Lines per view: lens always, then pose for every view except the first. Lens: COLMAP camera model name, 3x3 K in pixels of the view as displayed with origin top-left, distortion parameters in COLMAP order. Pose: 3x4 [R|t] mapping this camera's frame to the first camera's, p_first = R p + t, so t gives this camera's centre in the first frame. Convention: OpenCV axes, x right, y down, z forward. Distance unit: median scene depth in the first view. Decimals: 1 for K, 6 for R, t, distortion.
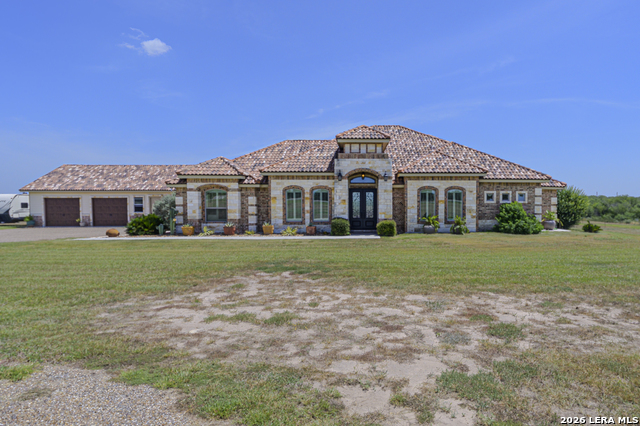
lens RADIAL K [[343.4, 0, 321.4], [0, 343.4, 211.8], [0, 0, 1]] dist [0.002247, 0.000146]
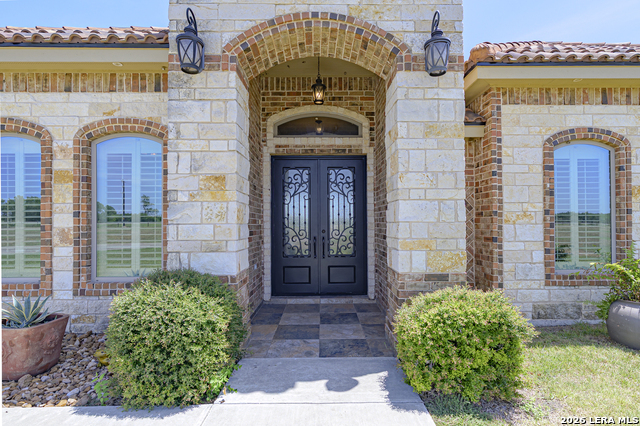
lens RADIAL K [[338.5, 0, 320.1], [0, 338.5, 217.2], [0, 0, 1]] dist [0.002859, 0.000704]
pose [[0.994039, -0.000617, 0.109021, 0.099206], [0.004914, 0.999221, -0.039148, -0.004250], [-0.108911, 0.039451, 0.993268, 0.782727]]
